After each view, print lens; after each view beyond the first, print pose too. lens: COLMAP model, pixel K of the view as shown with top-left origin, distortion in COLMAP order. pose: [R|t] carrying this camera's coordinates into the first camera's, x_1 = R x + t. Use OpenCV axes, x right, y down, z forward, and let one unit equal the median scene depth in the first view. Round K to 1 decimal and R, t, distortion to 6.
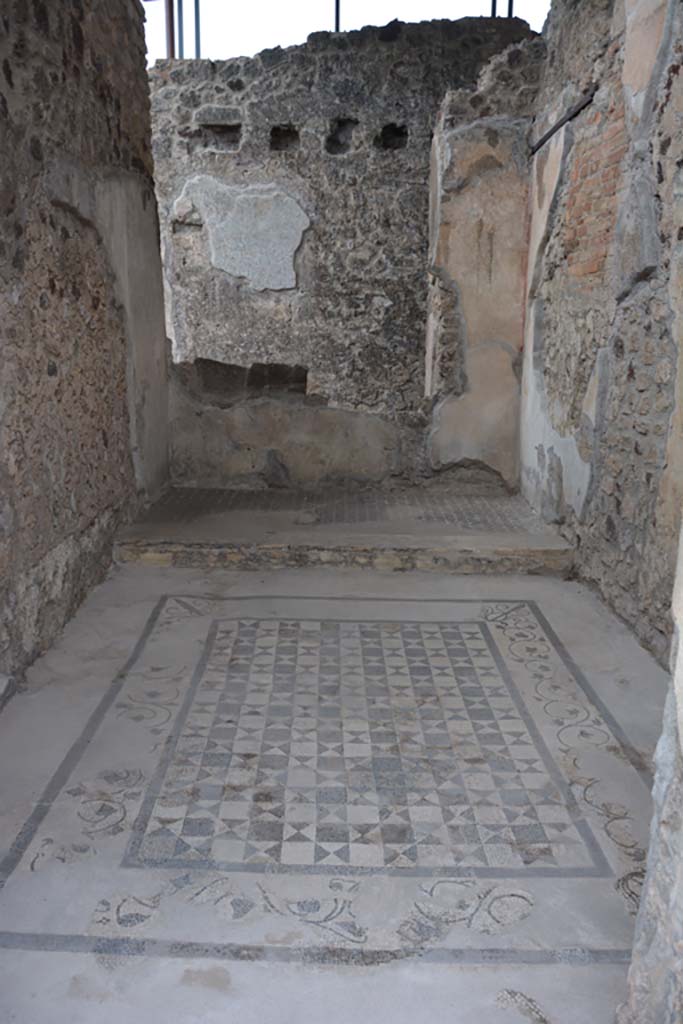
lens RADIAL K [[850.0, 0, 341.5], [0, 850.0, 512.0], [0, 0, 1]] dist [-0.168329, 0.199469]
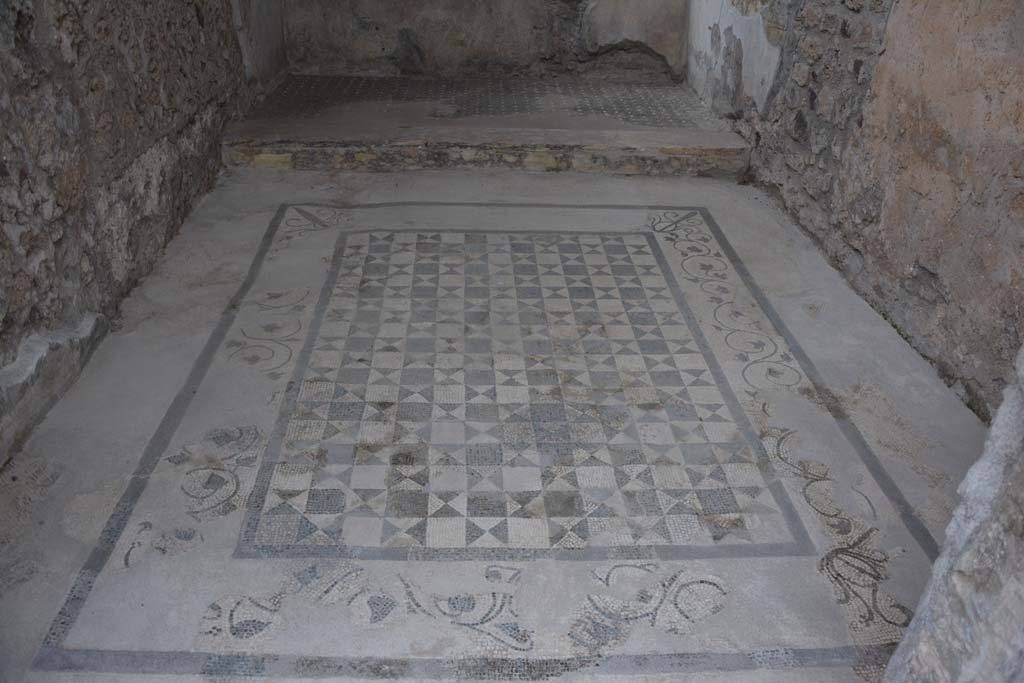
lens RADIAL K [[803.0, 0, 512.0], [0, 803.0, 341.5], [0, 0, 1]] dist [-0.145973, 0.106030]
pose [[0.999143, -0.011910, 0.039634, -0.011227], [-0.000276, 0.955752, 0.294172, -0.006106], [-0.041384, -0.293931, 0.954930, 0.204495]]
